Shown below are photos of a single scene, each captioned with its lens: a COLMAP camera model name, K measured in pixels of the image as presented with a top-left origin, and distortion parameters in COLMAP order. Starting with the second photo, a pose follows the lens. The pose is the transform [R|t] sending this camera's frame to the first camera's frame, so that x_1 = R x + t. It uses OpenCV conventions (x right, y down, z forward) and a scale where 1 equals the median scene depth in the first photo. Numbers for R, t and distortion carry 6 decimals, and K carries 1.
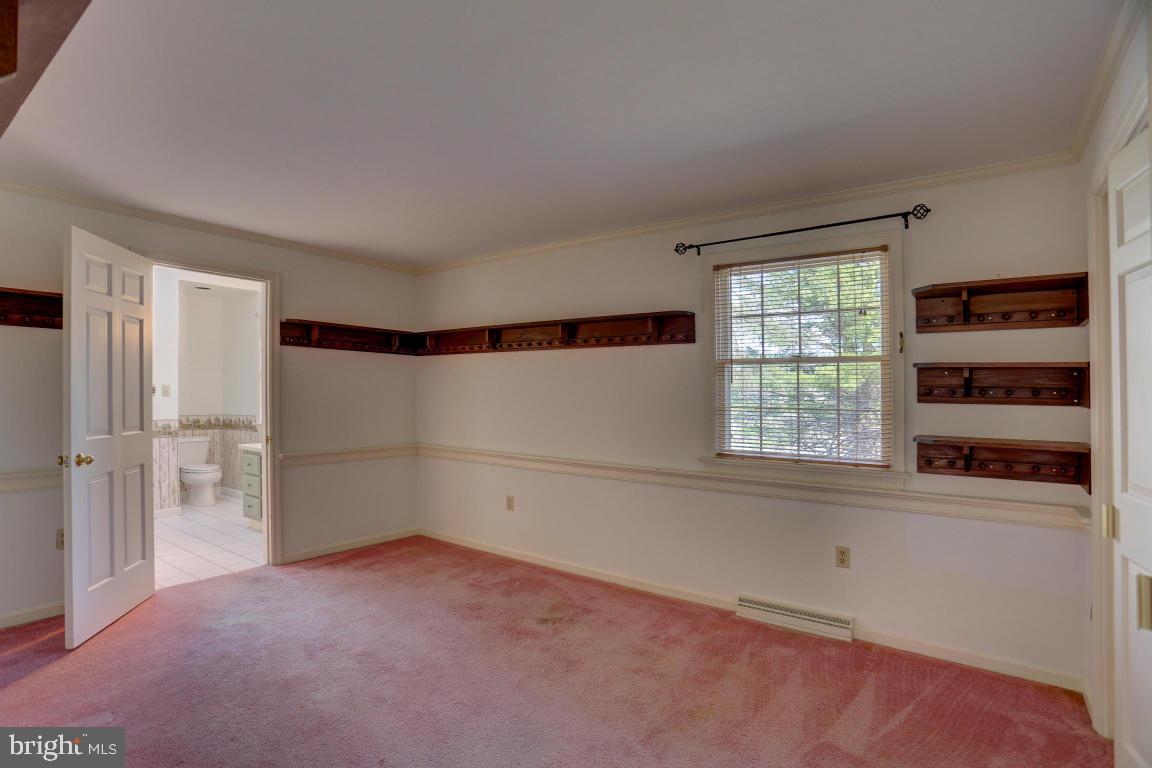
lens RADIAL K [[582.5, 0, 581.5], [0, 582.5, 385.4], [0, 0, 1]] dist [-0.047438, 0.001279]
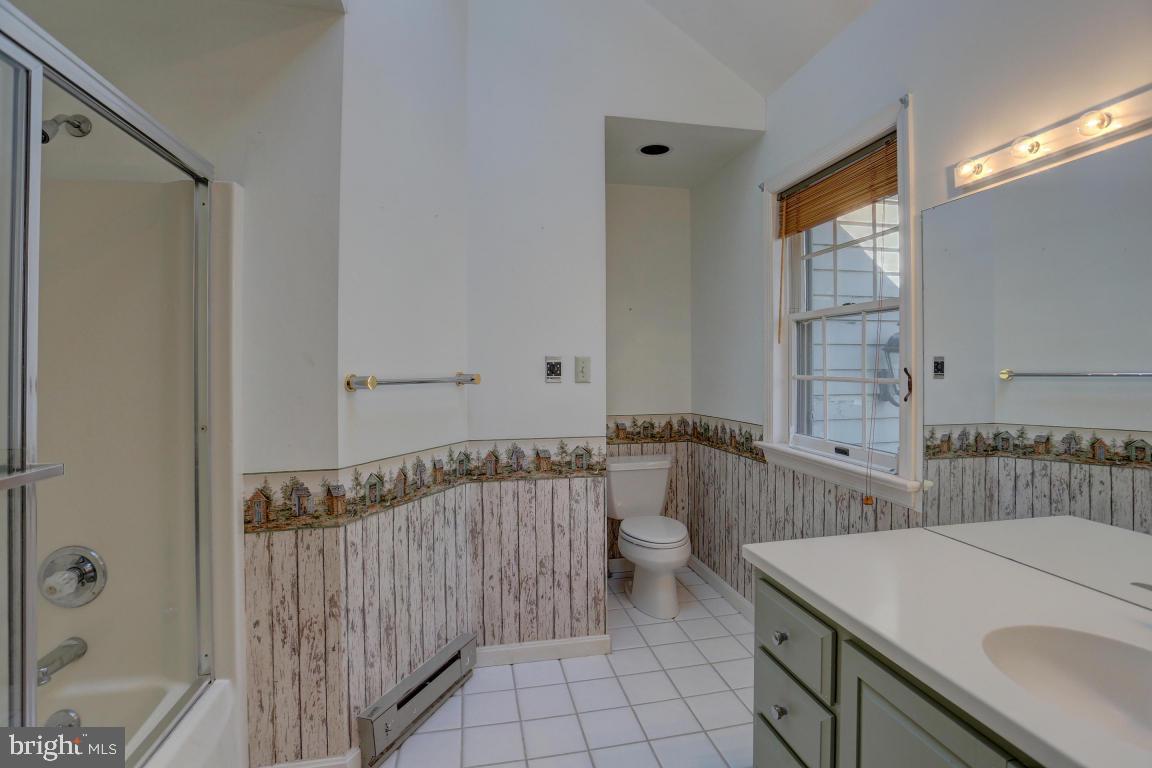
lens RADIAL K [[582.5, 0, 581.5], [0, 582.5, 385.4], [0, 0, 1]] dist [-0.047438, 0.001279]
pose [[0.746832, 0.023313, -0.664604, -0.372620], [0.002700, 0.999271, 0.038088, 0.003230], [0.665007, -0.030240, 0.746225, 0.570336]]
